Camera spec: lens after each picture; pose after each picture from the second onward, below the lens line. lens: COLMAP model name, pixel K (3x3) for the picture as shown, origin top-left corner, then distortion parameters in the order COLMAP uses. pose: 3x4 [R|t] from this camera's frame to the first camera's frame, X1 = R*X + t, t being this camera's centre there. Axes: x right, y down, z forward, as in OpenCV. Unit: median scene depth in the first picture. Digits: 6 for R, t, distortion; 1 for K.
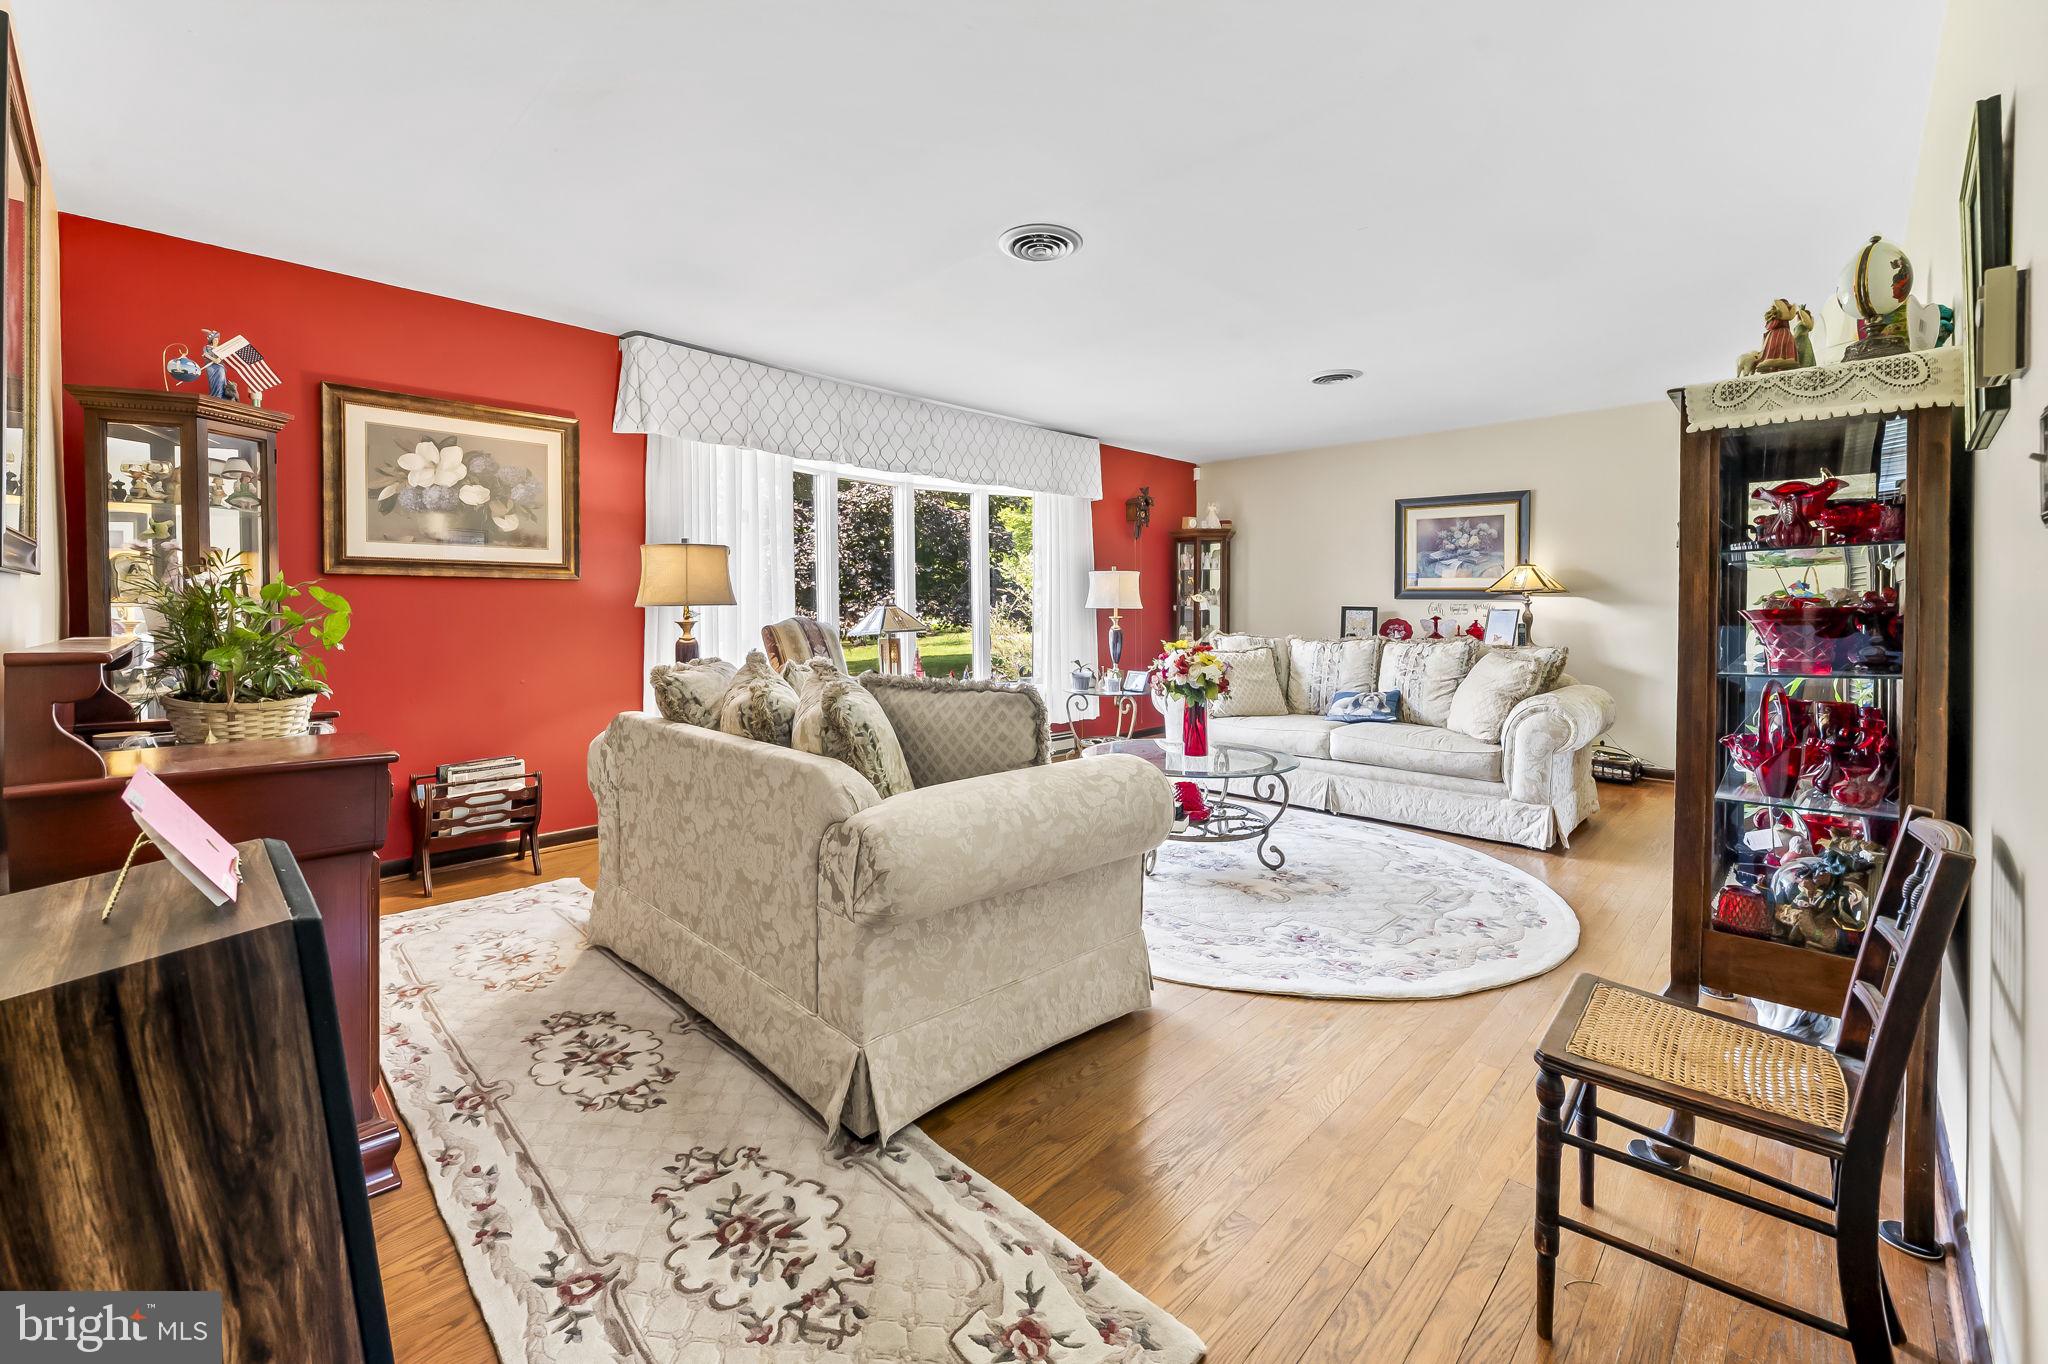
lens RADIAL K [[892.5, 0, 1019.3], [0, 892.5, 645.3], [0, 0, 1]] dist [-0.001024, -0.000233]
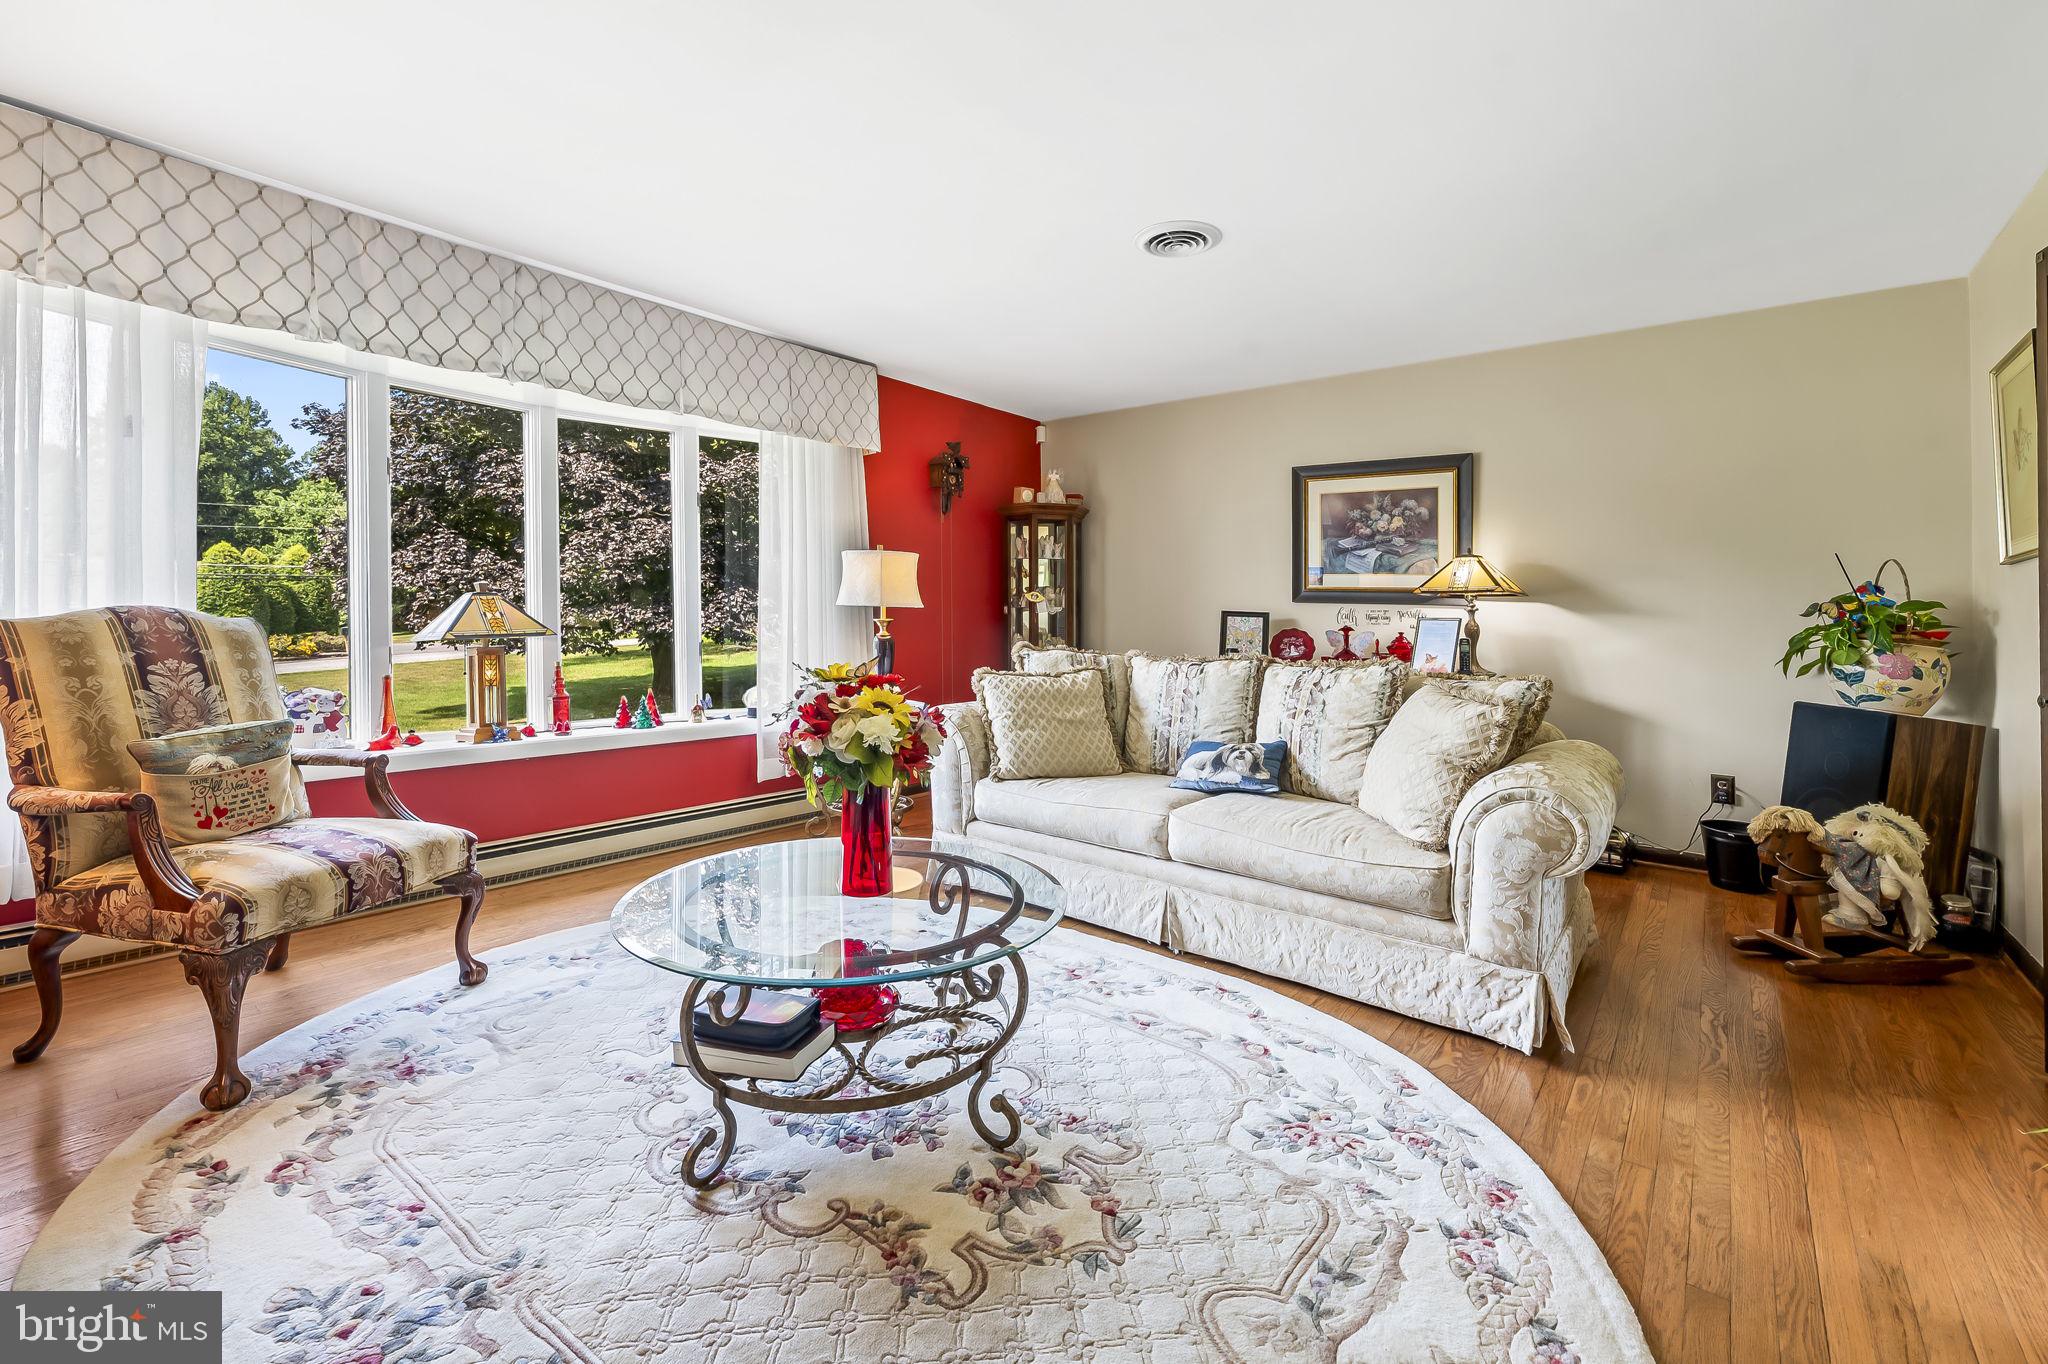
lens RADIAL K [[850.3, 0, 1017.7], [0, 850.3, 604.8], [0, 0, 1]] dist [-0.001761, -0.000226]
pose [[0.998409, 0.018262, 0.053352, 0.185350], [-0.015422, 0.998467, -0.053166, -0.010477], [-0.054241, 0.052259, 0.997159, 0.370029]]
